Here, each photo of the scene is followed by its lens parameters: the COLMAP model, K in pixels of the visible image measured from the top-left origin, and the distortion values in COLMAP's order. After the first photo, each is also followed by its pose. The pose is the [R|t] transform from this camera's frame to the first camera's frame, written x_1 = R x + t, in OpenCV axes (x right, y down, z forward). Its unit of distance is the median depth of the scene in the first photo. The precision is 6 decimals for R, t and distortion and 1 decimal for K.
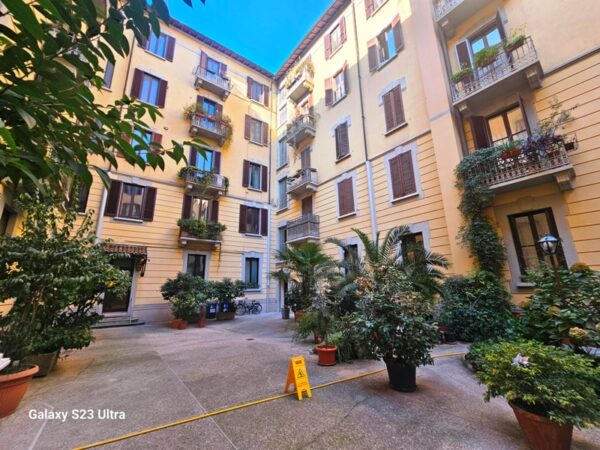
lens RADIAL K [[247.1, 0, 301.4], [0, 247.1, 226.4], [0, 0, 1]] dist [-0.003148, -0.000814]
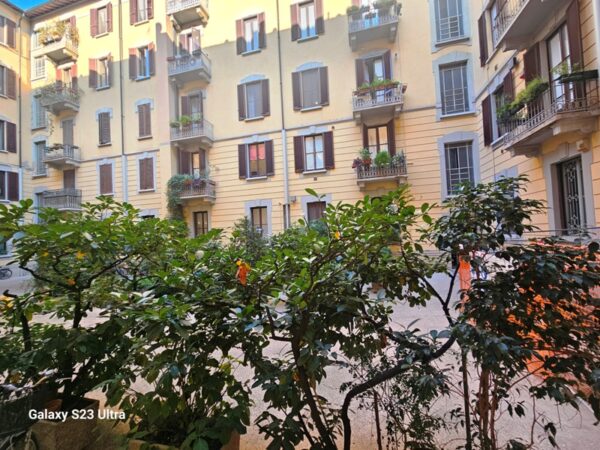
lens RADIAL K [[247.1, 0, 301.4], [0, 247.1, 226.4], [0, 0, 1]] dist [-0.003148, -0.000814]
pose [[0.789652, -0.003075, 0.613547, 0.170512], [-0.115508, 0.981362, 0.153581, -0.165901], [-0.602584, -0.192145, 0.774579, -0.504432]]
